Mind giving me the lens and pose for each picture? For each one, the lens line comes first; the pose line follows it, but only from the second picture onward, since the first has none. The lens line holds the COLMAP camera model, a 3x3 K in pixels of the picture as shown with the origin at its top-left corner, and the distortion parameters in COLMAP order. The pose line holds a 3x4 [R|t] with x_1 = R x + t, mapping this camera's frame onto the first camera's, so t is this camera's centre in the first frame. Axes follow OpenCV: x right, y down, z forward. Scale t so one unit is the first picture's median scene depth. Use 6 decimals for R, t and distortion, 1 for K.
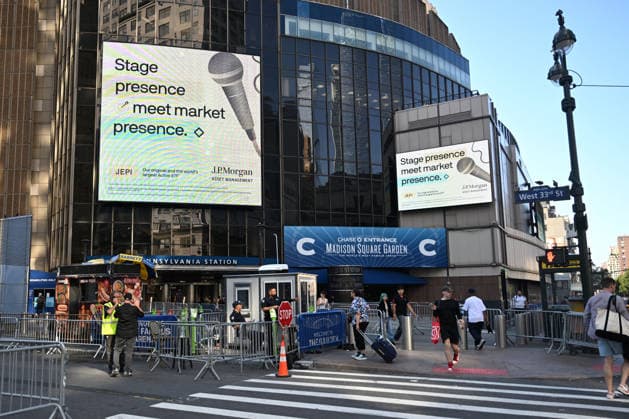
lens RADIAL K [[500.9, 0, 315.6], [0, 500.9, 244.7], [0, 0, 1]] dist [0.003263, -0.003383]
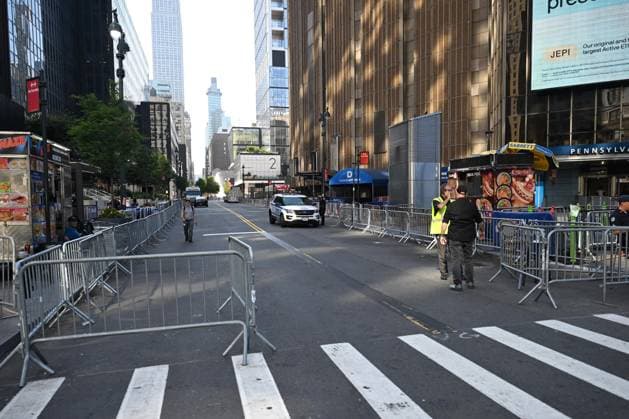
lens RADIAL K [[500.9, 0, 315.6], [0, 500.9, 244.7], [0, 0, 1]] dist [0.003263, -0.003383]
pose [[0.678334, 0.067304, -0.731665, 0.031925], [0.086016, 0.981675, 0.170048, 0.014642], [0.729701, -0.178284, 0.660114, 0.124740]]
